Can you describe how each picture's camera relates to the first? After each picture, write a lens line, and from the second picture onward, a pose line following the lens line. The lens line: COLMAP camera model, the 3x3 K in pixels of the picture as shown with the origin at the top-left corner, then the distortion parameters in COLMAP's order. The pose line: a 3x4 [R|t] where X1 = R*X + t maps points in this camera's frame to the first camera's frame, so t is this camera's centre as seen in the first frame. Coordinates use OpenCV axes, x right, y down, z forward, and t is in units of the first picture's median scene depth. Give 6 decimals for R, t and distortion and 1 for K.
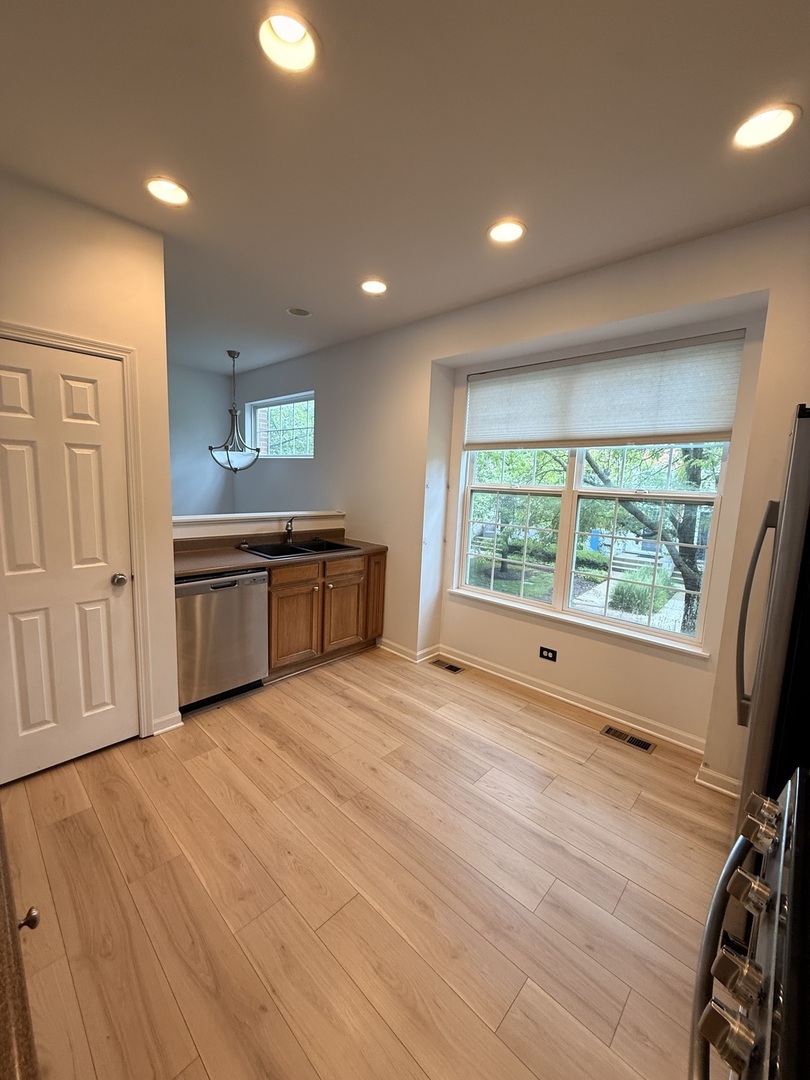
lens RADIAL K [[430.7, 0, 405.8], [0, 430.7, 535.1], [0, 0, 1]] dist [-0.000795, 0.000397]
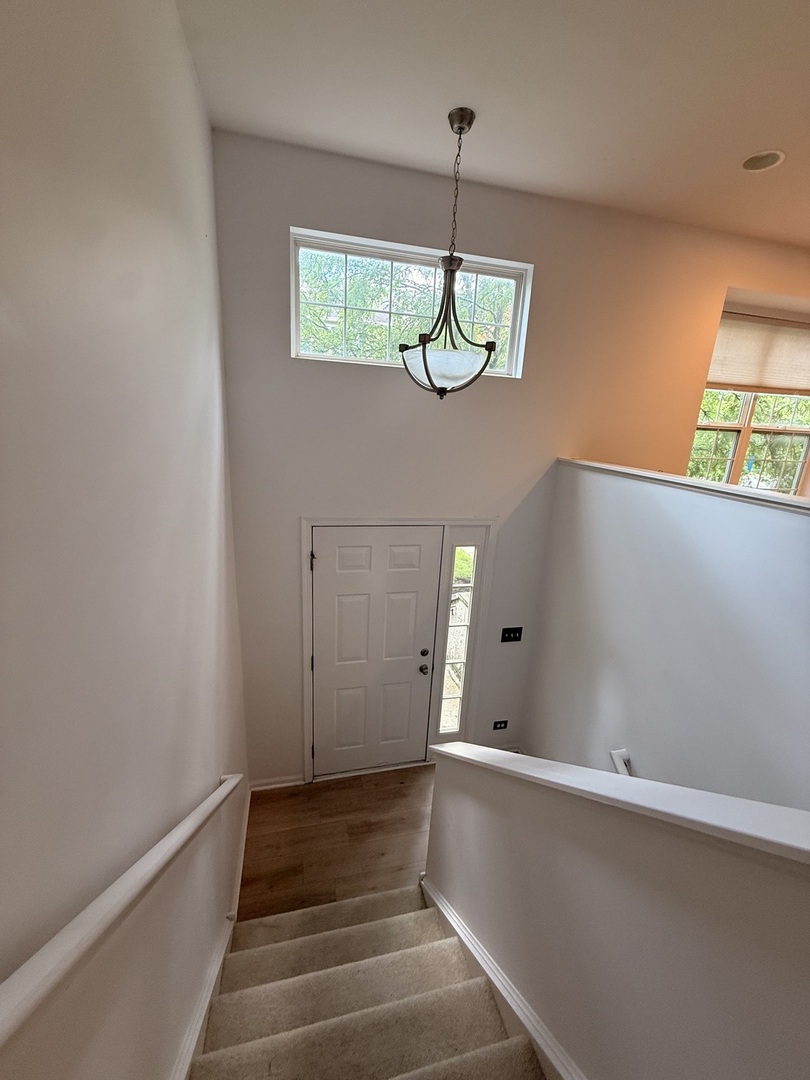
lens RADIAL K [[430.7, 0, 405.8], [0, 430.7, 535.1], [0, 0, 1]] dist [-0.000795, 0.000397]
pose [[0.539198, -0.236341, 0.808337, -1.214702], [0.073447, 0.969355, 0.234427, -0.154939], [-0.838970, -0.067033, 0.540033, 1.057746]]
